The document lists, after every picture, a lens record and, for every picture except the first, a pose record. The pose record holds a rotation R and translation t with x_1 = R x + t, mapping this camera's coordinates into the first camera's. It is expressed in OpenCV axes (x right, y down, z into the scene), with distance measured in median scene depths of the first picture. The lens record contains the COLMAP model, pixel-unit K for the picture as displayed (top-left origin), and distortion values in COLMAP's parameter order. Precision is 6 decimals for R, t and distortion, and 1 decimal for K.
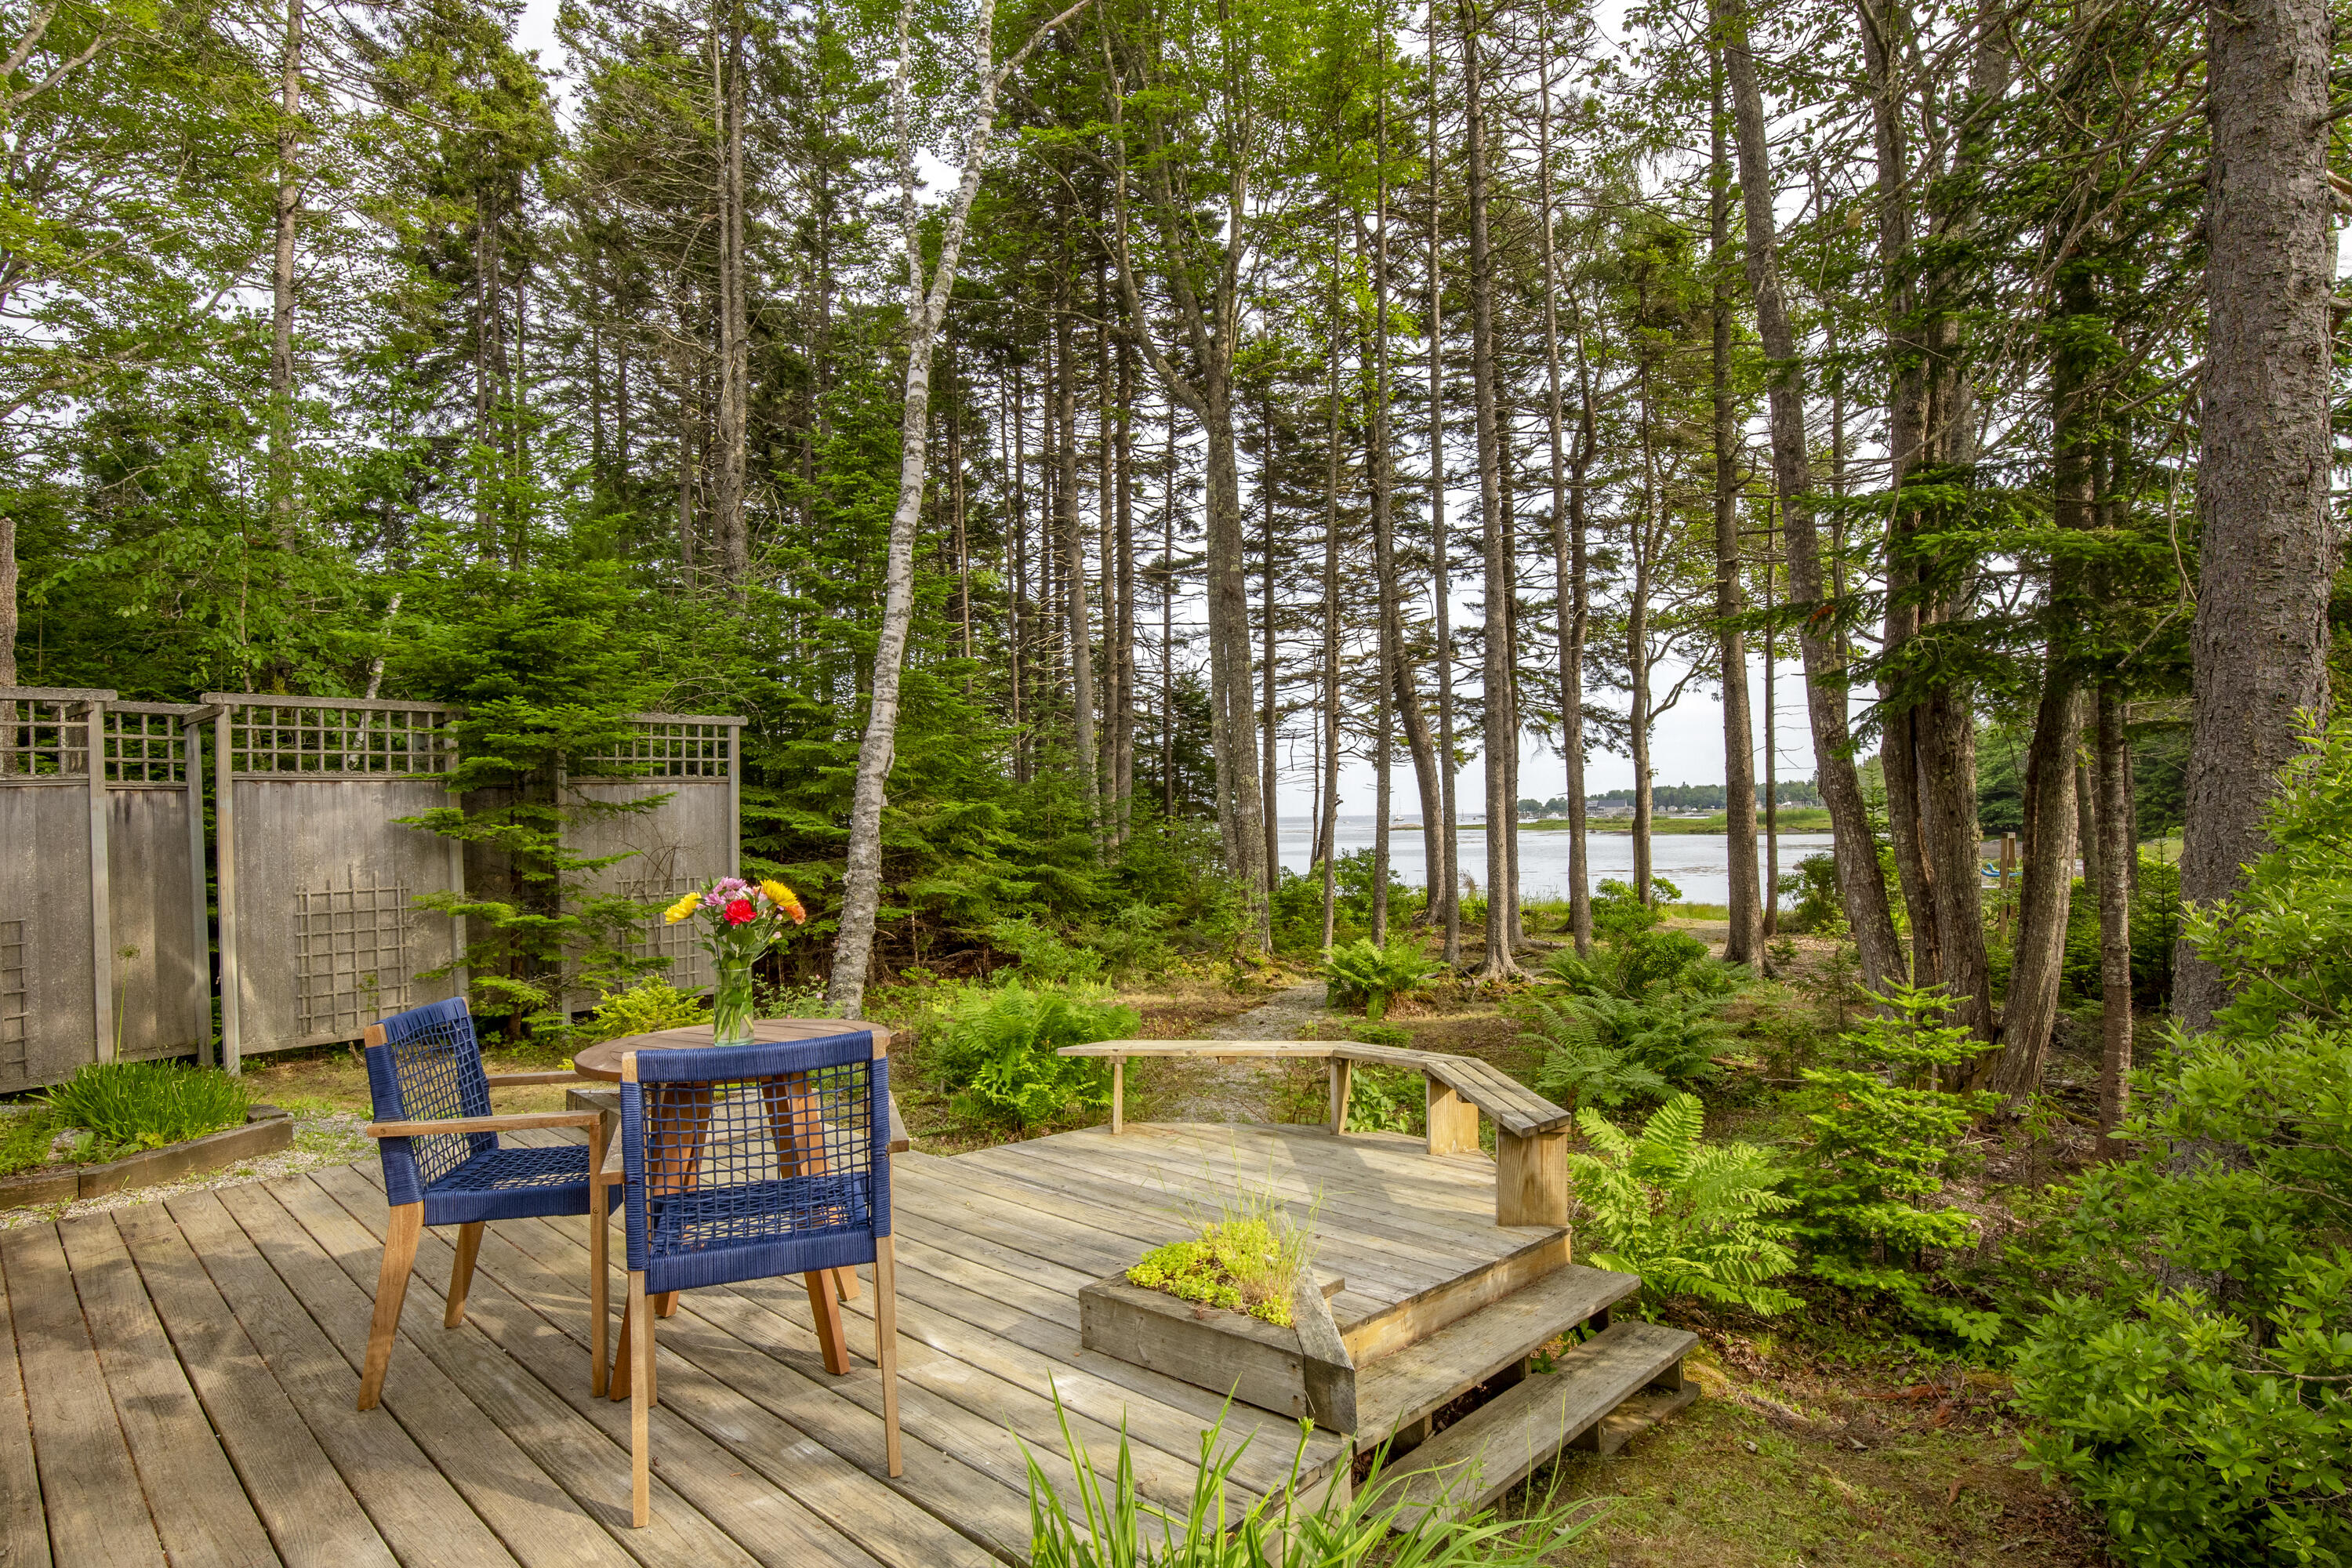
lens RADIAL K [[1283.8, 0, 1177.5], [0, 1283.8, 795.0], [0, 0, 1]] dist [-0.000334, -0.000064]
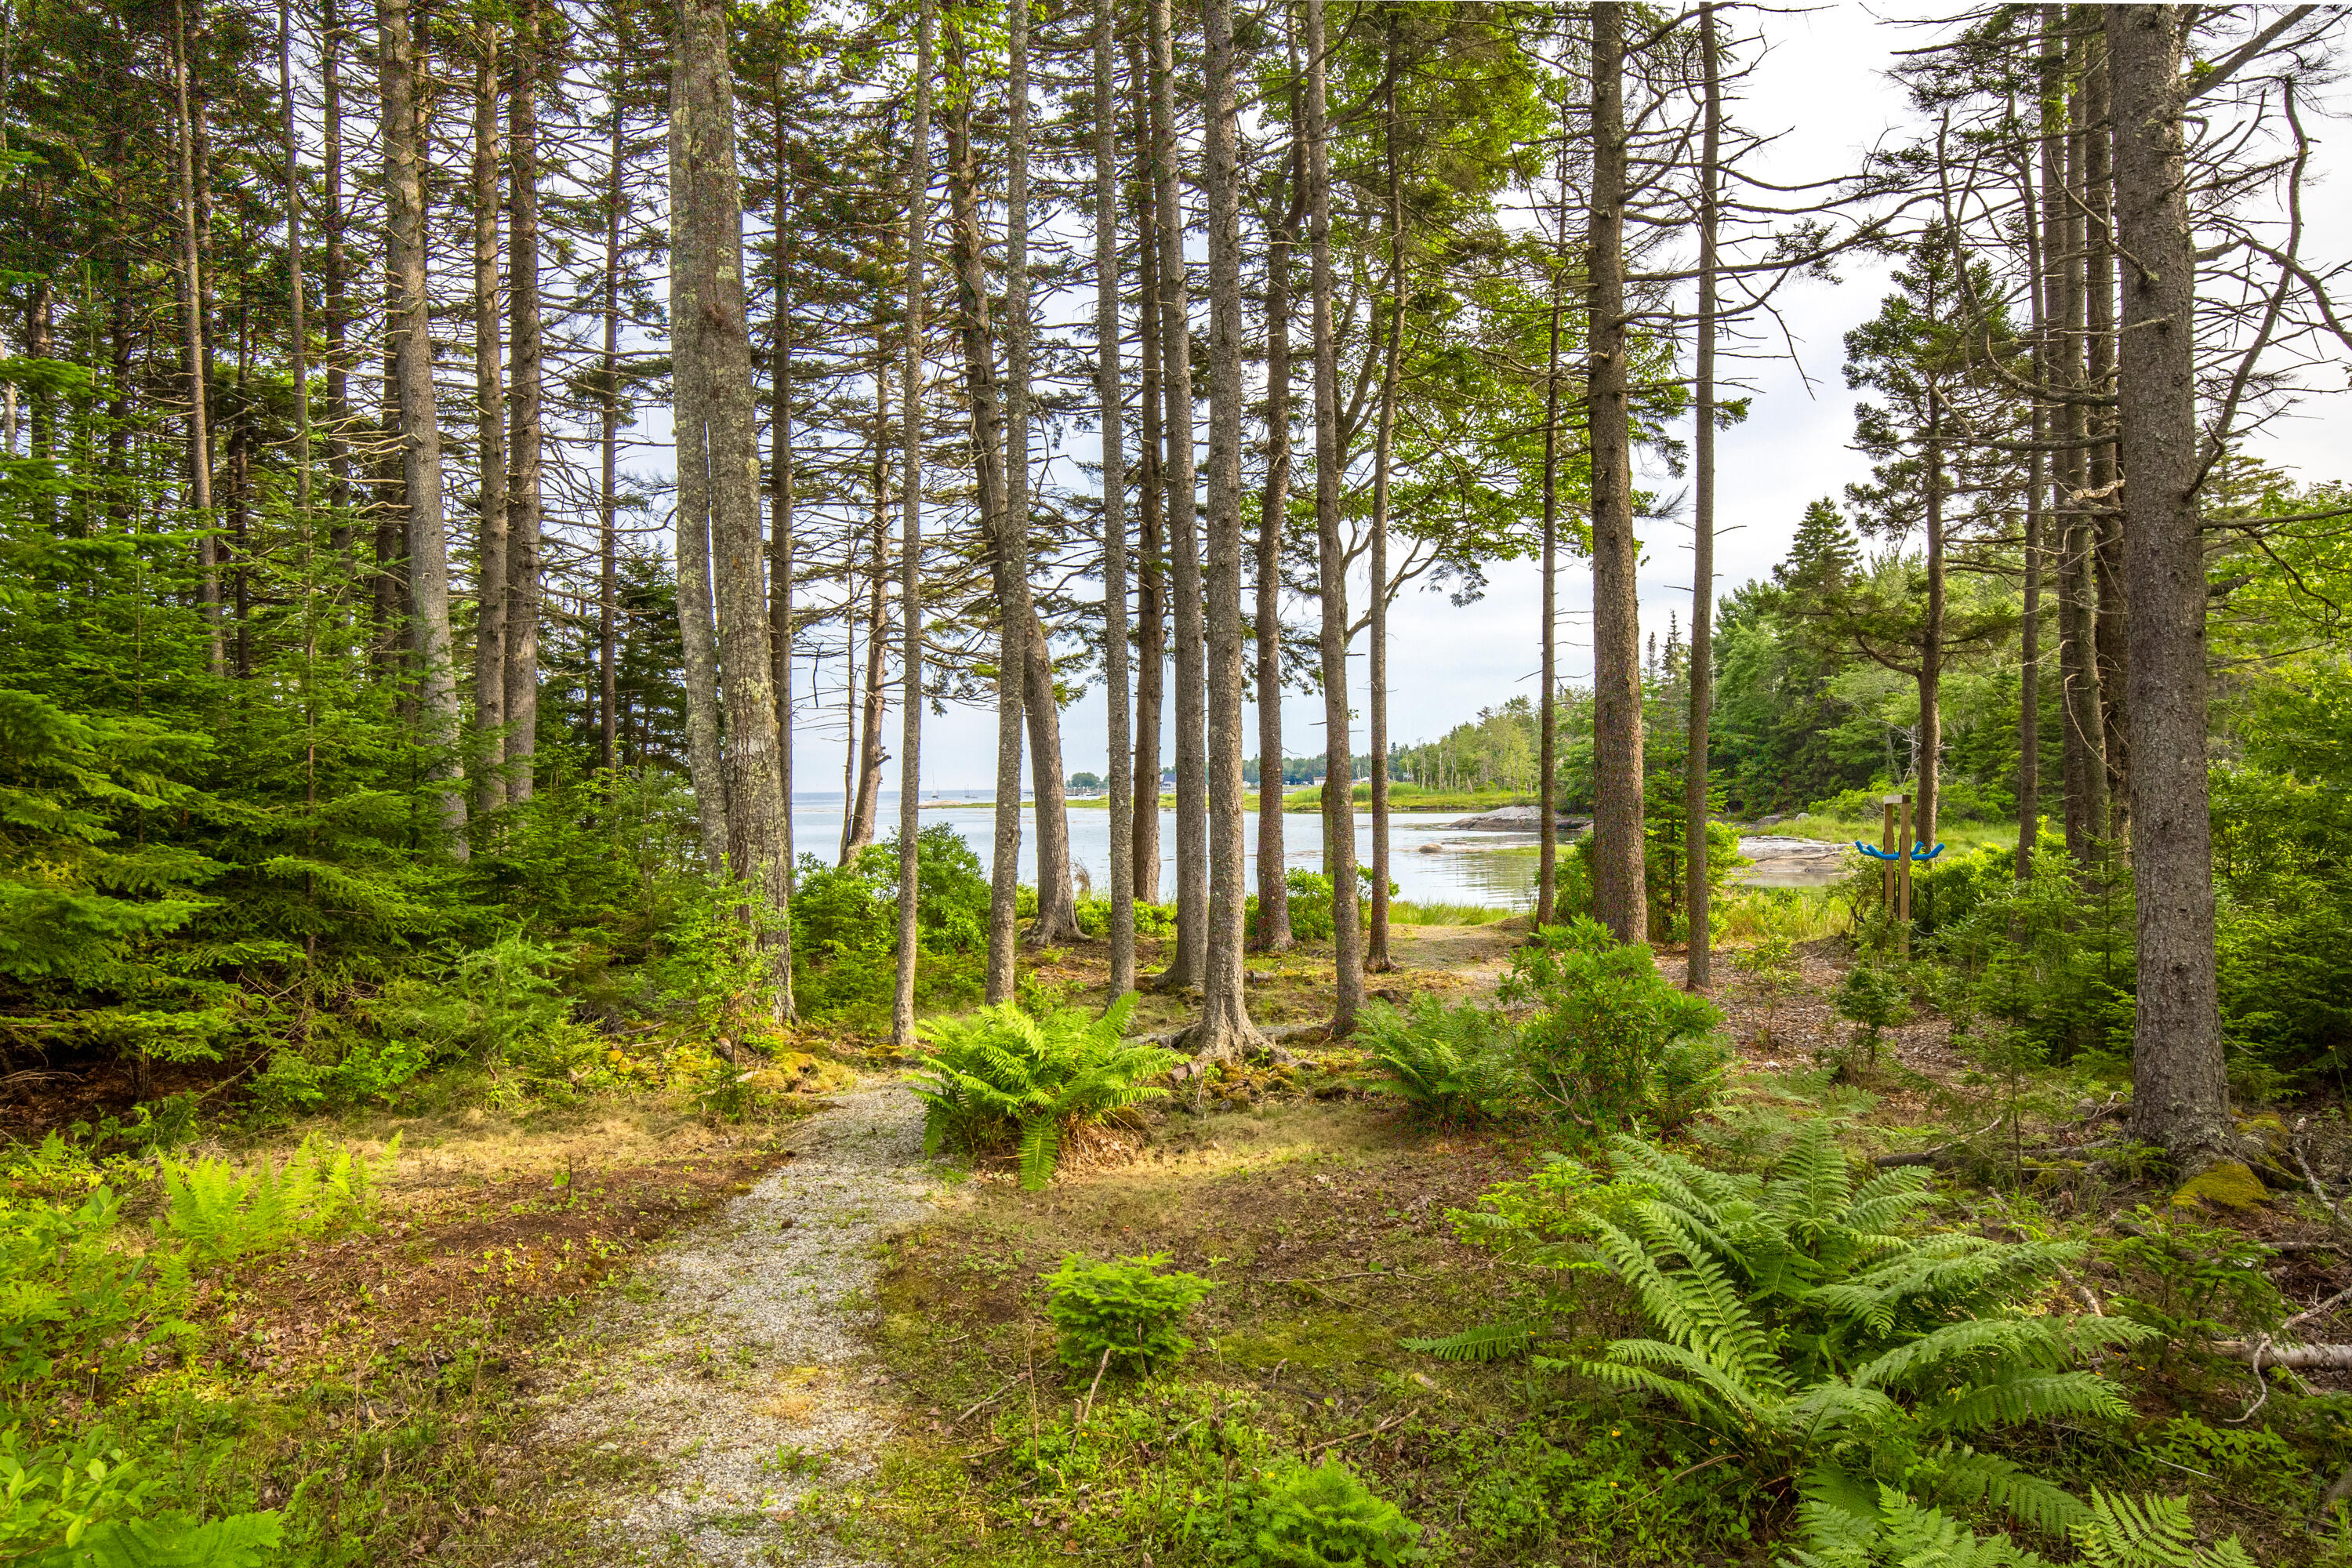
lens RADIAL K [[1520.4, 0, 1183.1], [0, 1520.4, 781.8], [0, 0, 1]] dist [-0.006668, -0.001554]
pose [[0.942780, 0.005029, 0.333377, 0.009607], [-0.007428, 0.999955, 0.005921, 0.012795], [-0.333332, -0.008058, 0.942775, 0.223270]]
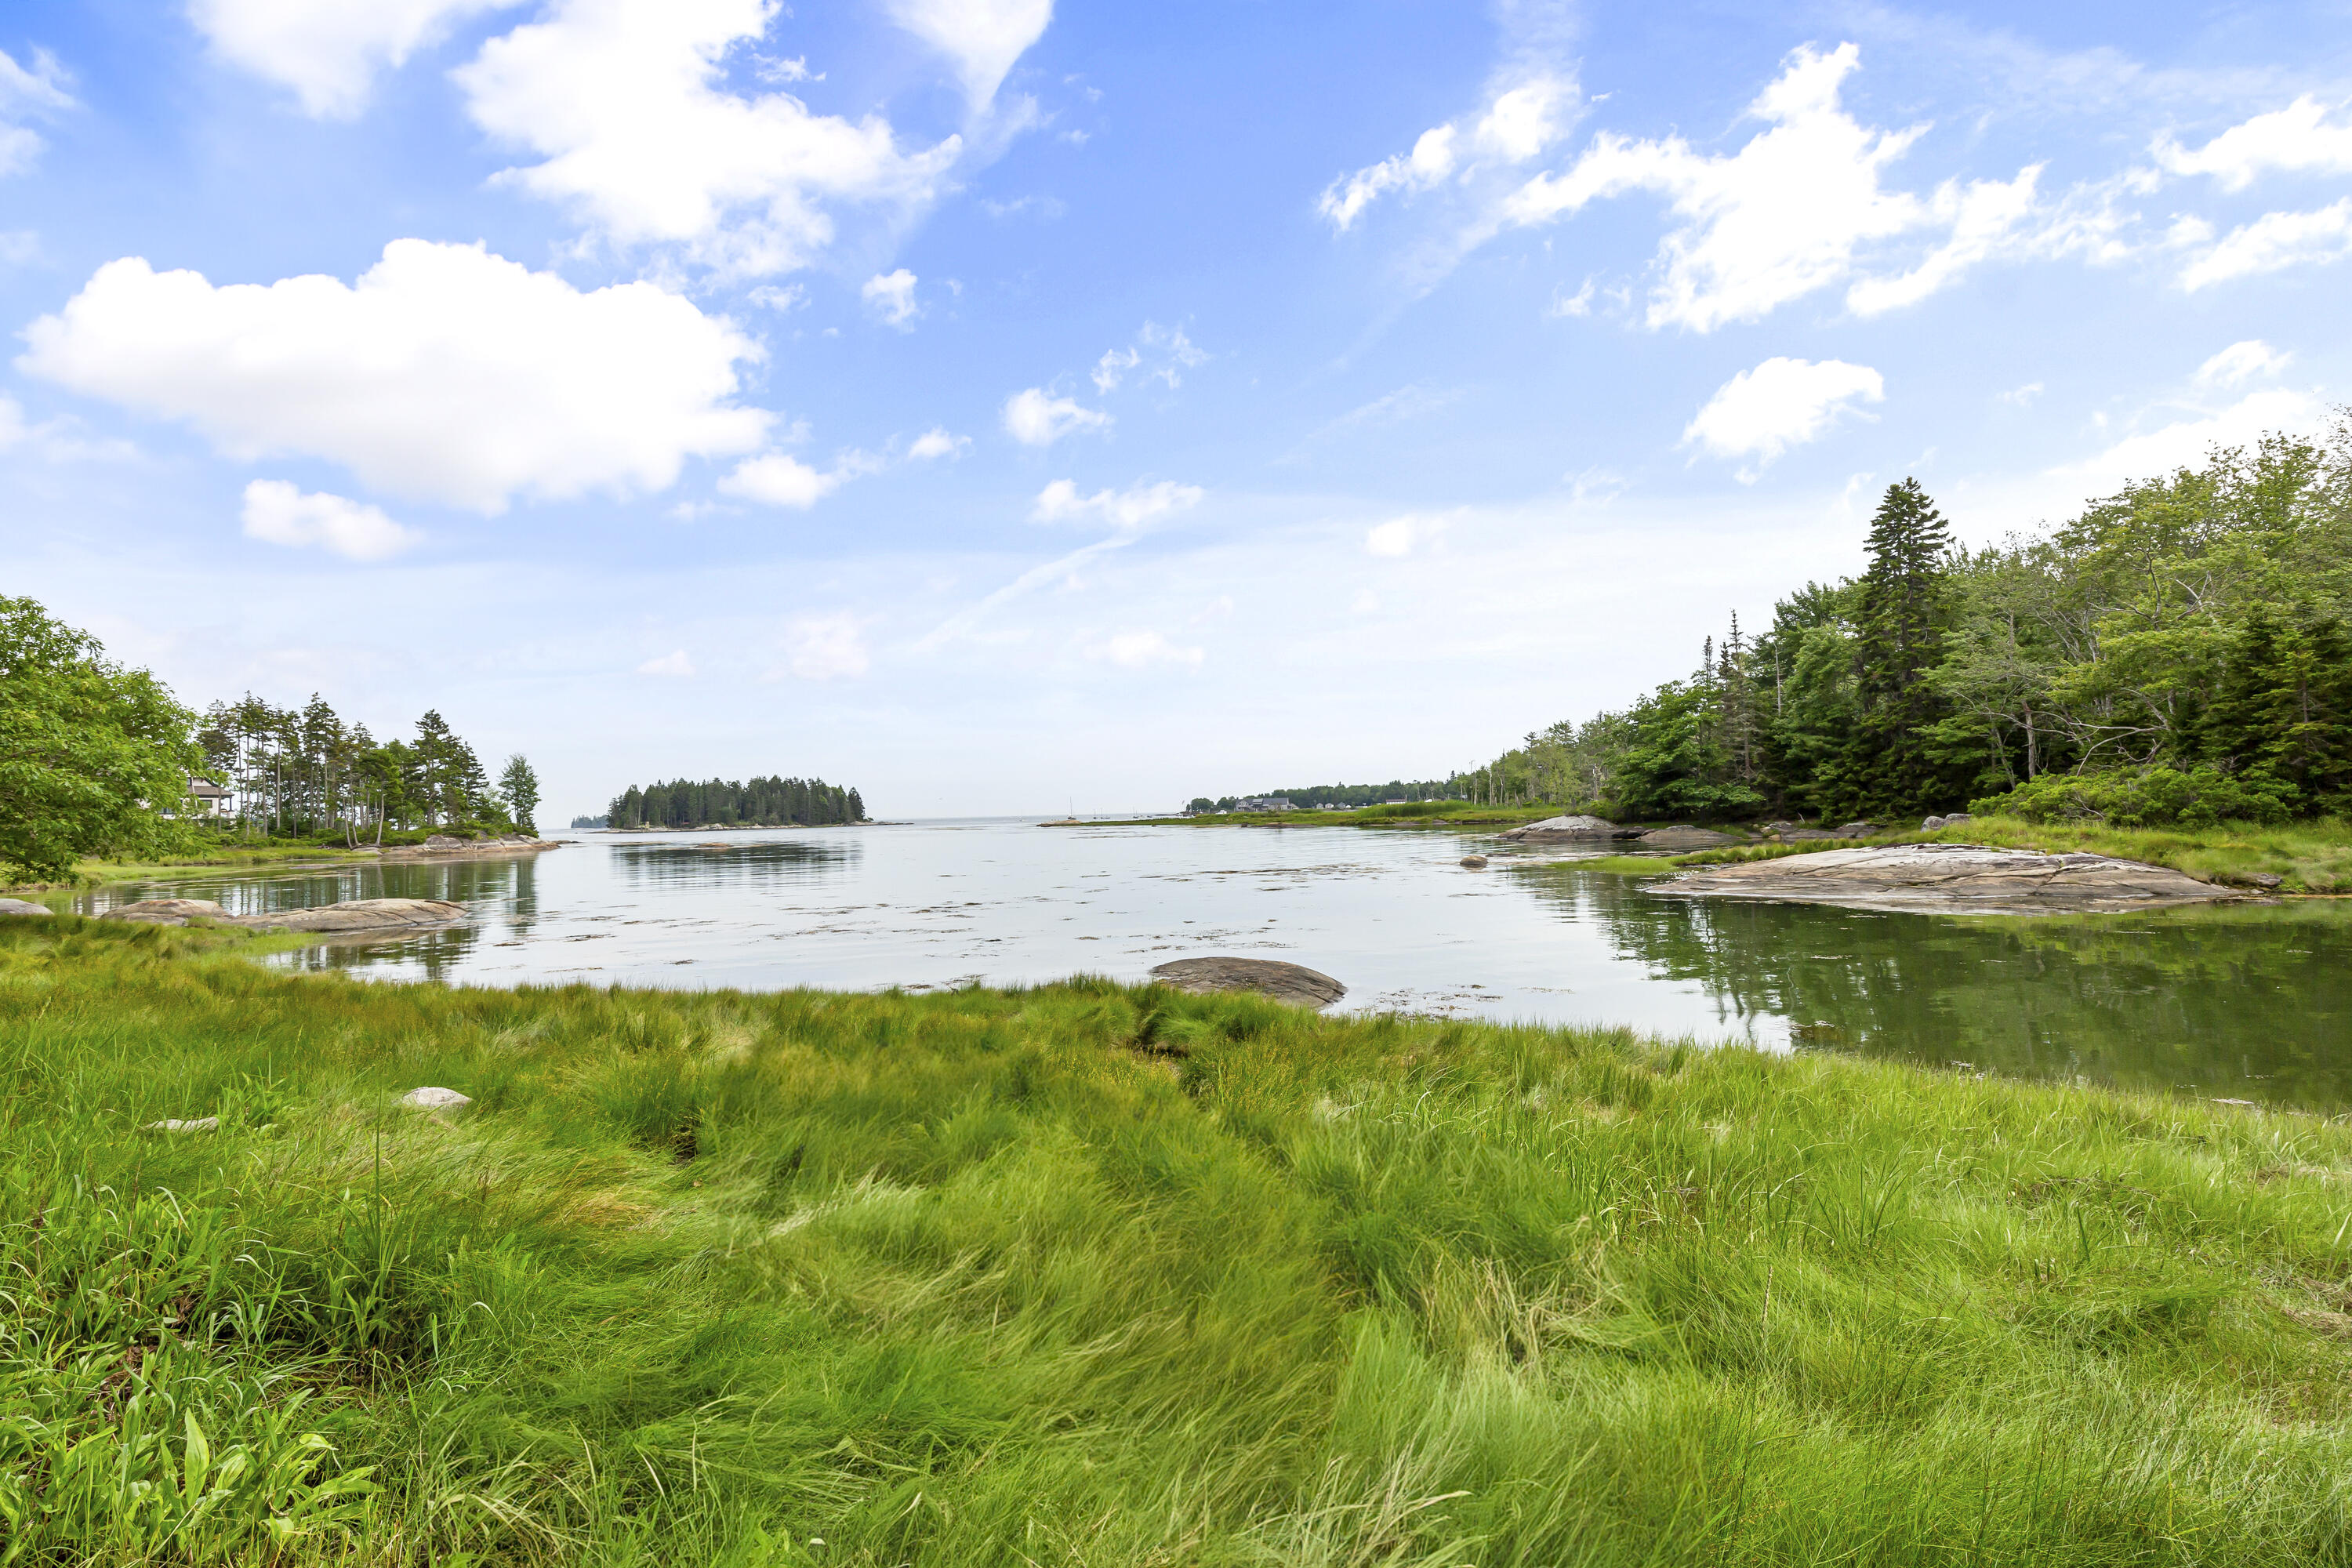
lens RADIAL K [[1223.1, 0, 1176.0], [0, 1223.1, 793.1], [0, 0, 1]] dist [-0.003629, -0.000667]
pose [[0.967944, 0.000271, 0.251166, 0.045805], [0.000735, 0.999992, -0.003912, 0.015856], [-0.251166, 0.003971, 0.967936, 0.285913]]
